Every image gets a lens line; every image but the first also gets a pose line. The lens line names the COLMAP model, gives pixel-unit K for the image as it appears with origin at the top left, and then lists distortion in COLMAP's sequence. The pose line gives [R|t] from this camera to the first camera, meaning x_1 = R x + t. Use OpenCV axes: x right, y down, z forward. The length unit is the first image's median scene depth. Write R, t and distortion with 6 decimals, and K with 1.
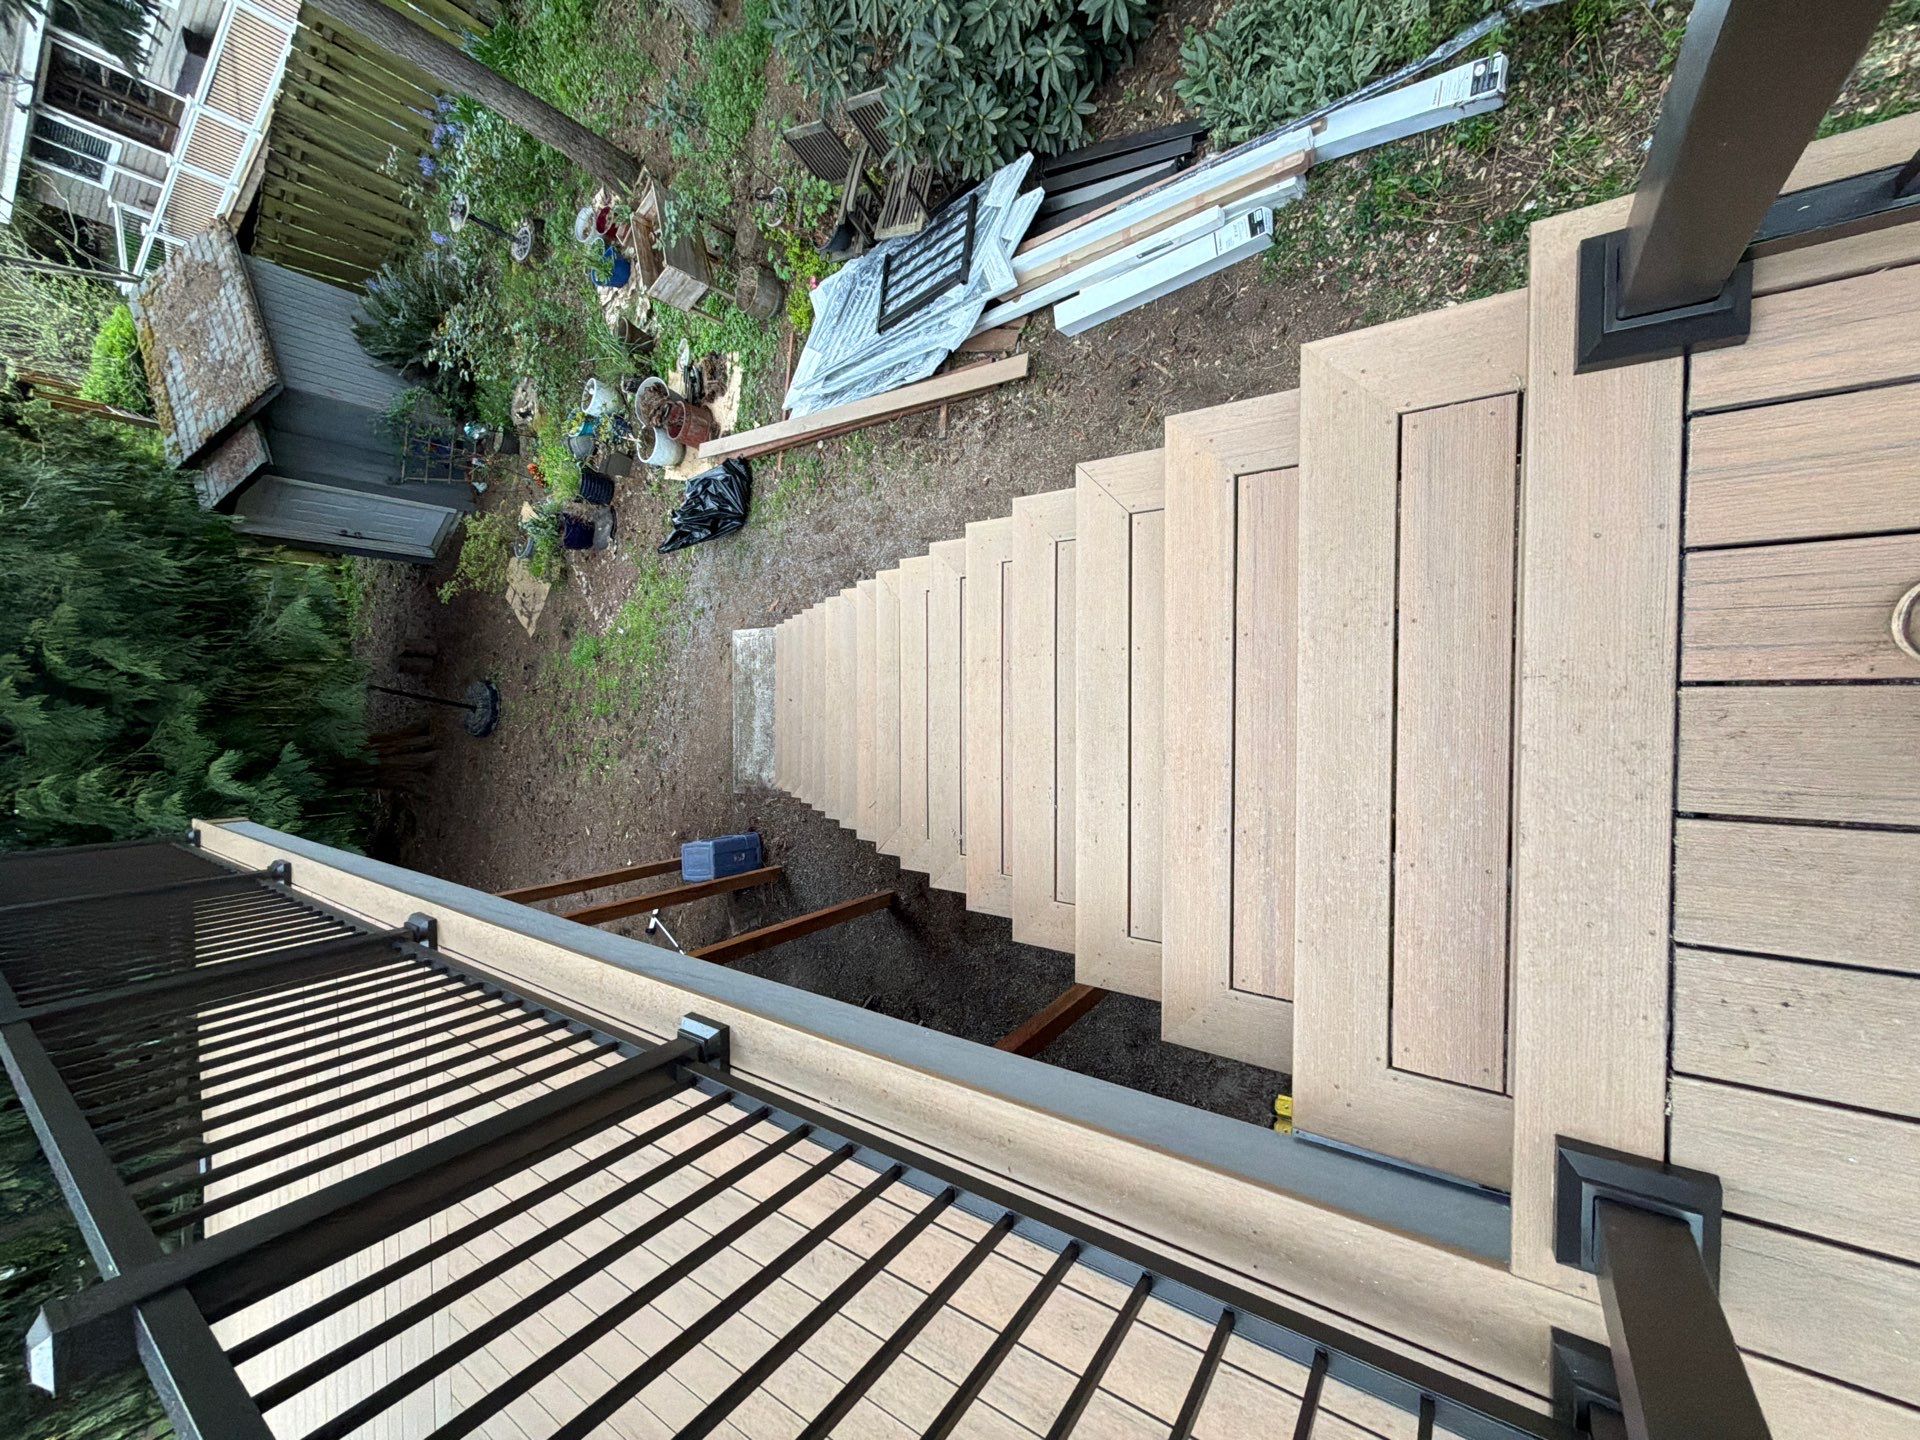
lens RADIAL K [[763.2, 0, 951.5], [0, 763.2, 715.2], [0, 0, 1]] dist [0.002876, -0.000262]
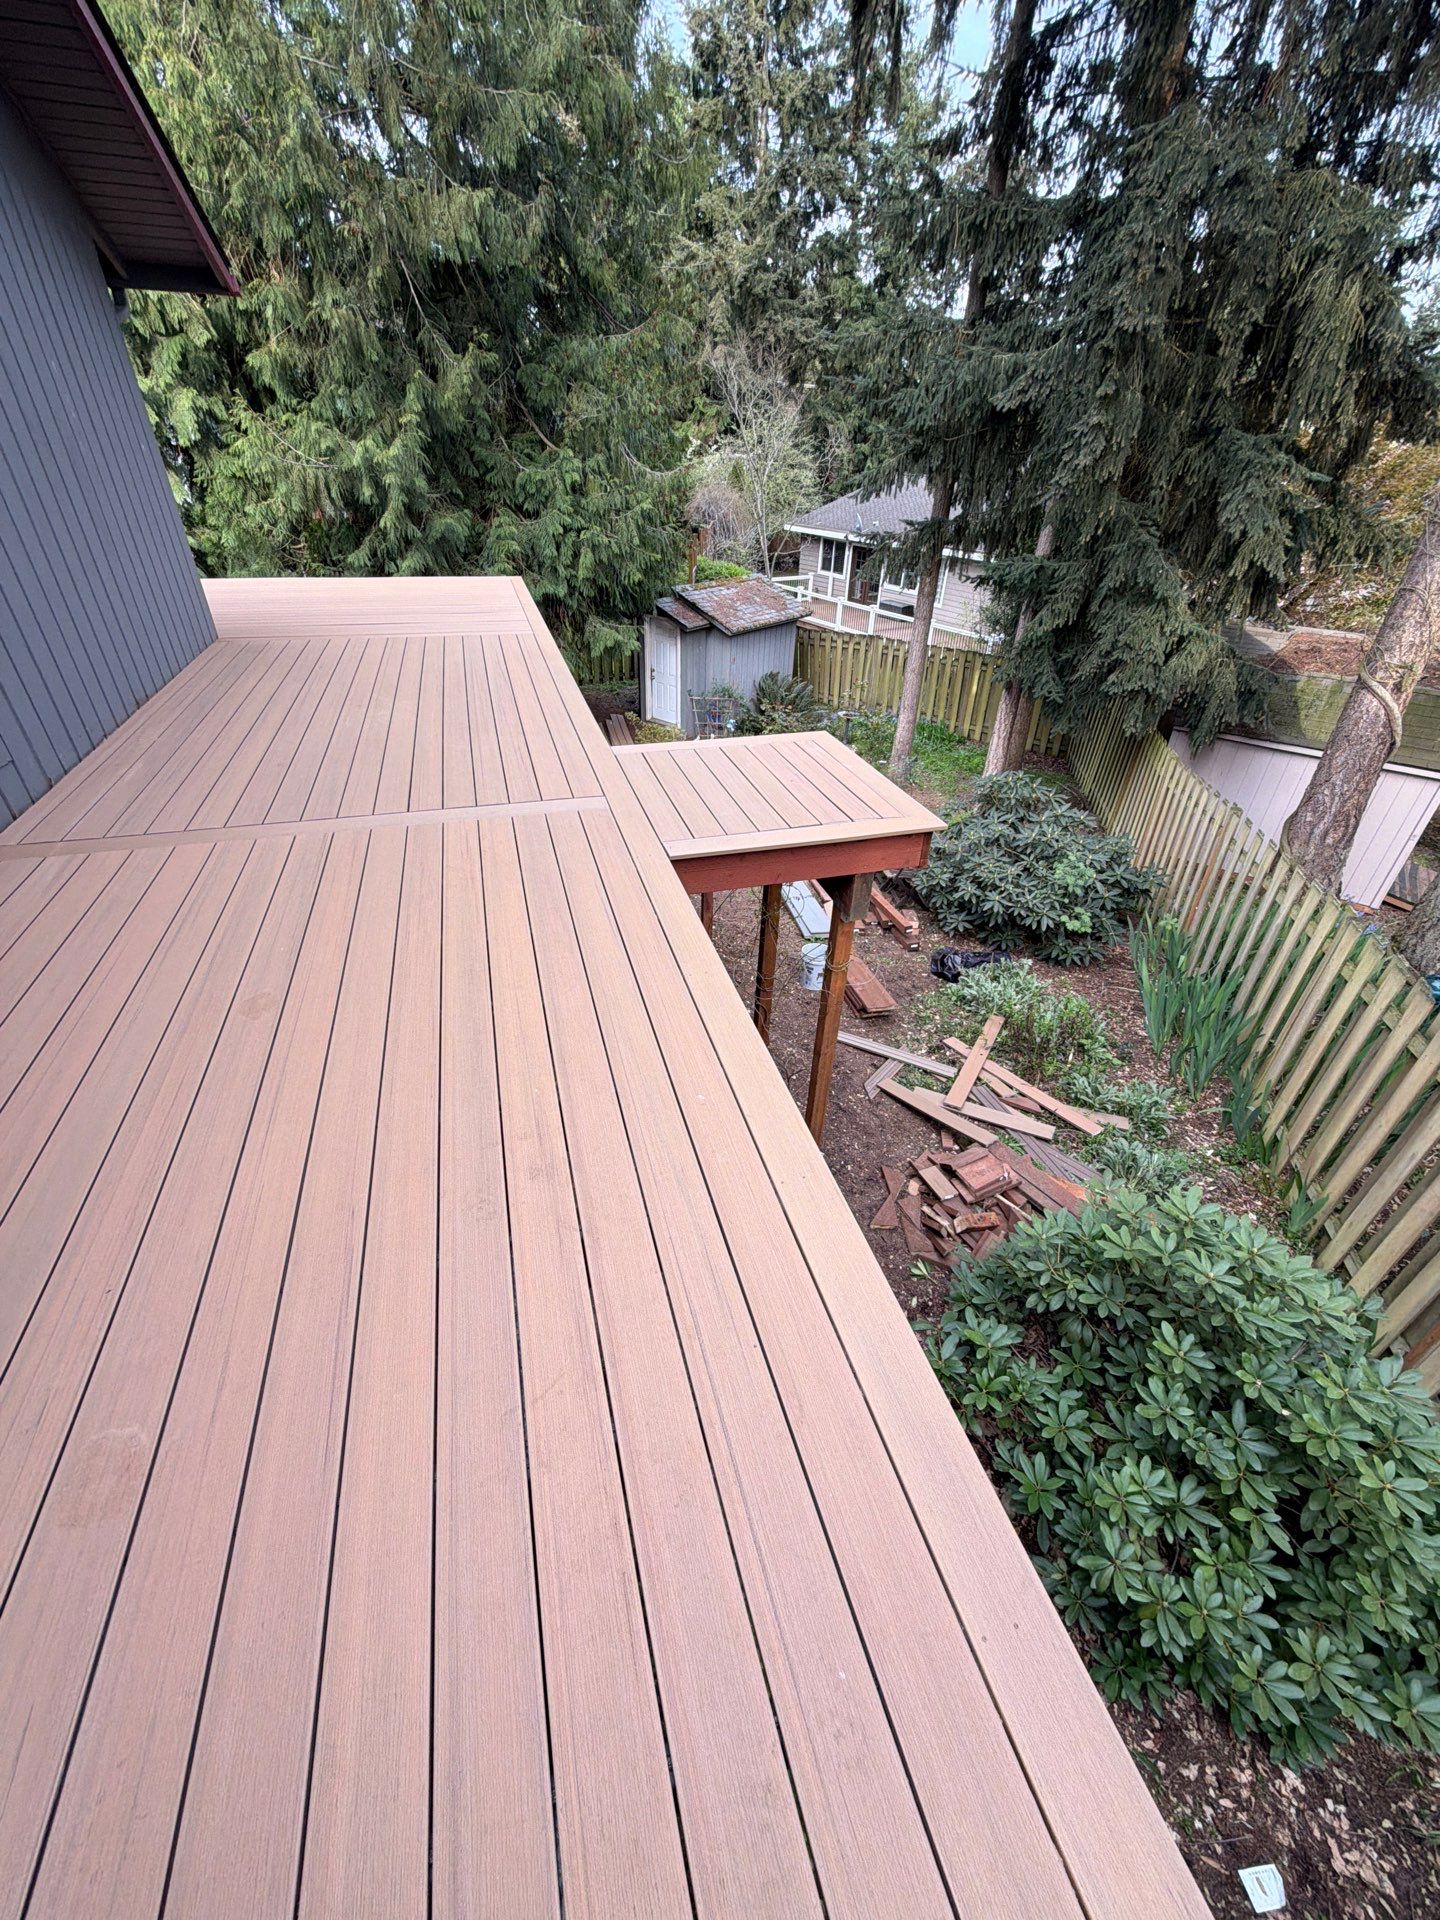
lens RADIAL K [[763.2, 0, 717.8], [0, 763.2, 958.7], [0, 0, 1]] dist [0.002876, -0.000262]
pose [[0.212562, 0.917674, -0.335696, 0.369237], [-0.954869, 0.122132, -0.270756, 0.157433], [-0.207467, 0.378098, 0.902219, -0.281991]]
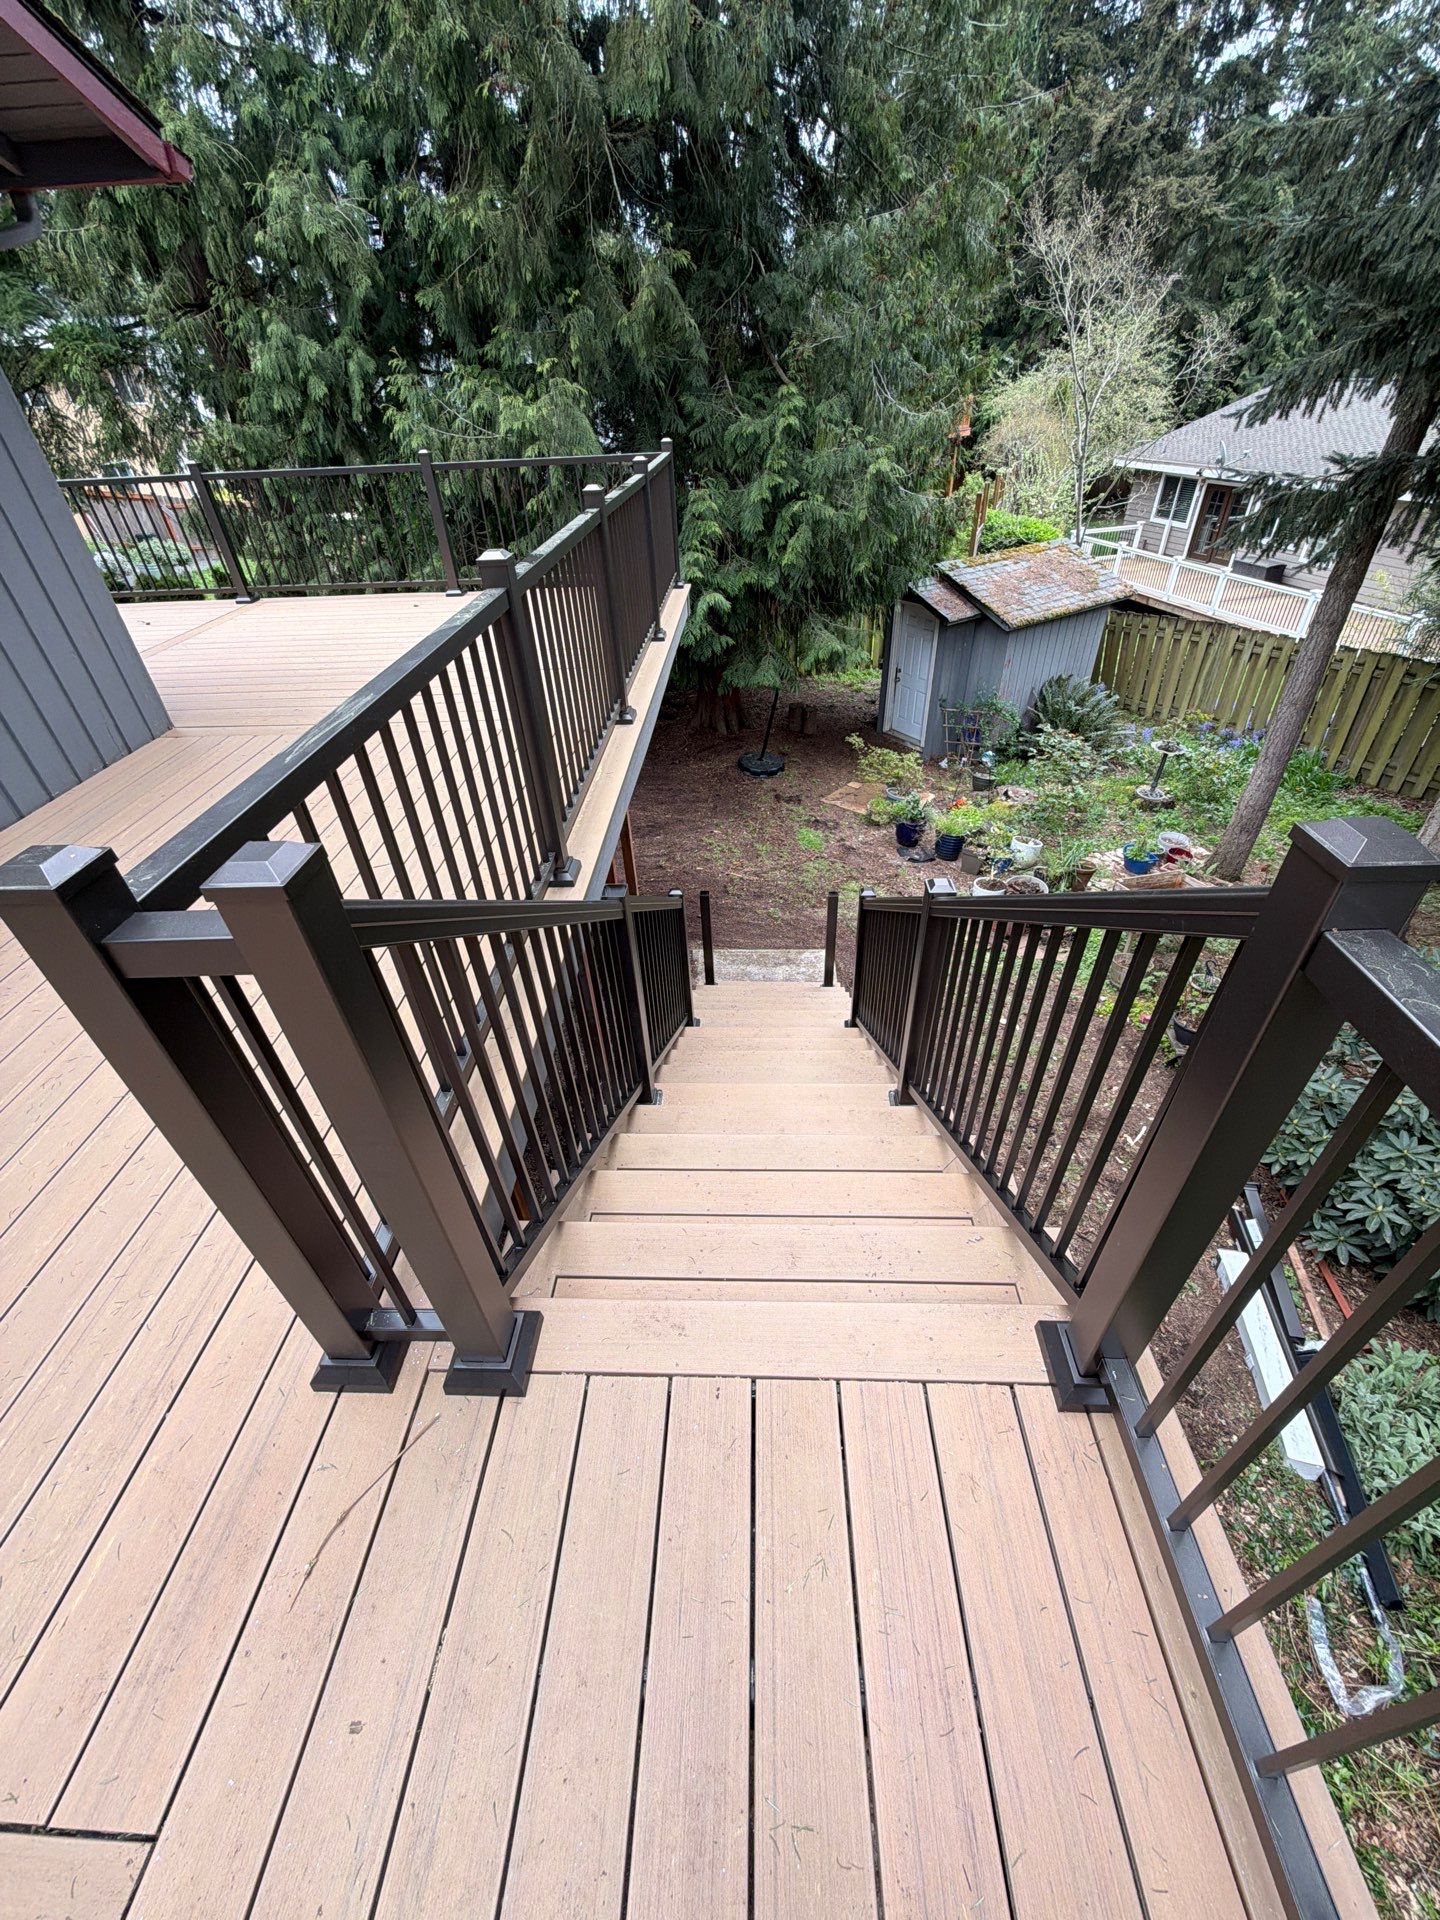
lens RADIAL K [[763.2, 0, 721.0], [0, 763.2, 952.8], [0, 0, 1]] dist [0.002876, -0.000262]
pose [[-0.015342, 0.949355, -0.313830, 0.060786], [-0.999448, -0.005307, 0.032805, 0.014880], [0.029478, 0.314160, 0.948912, -0.075205]]
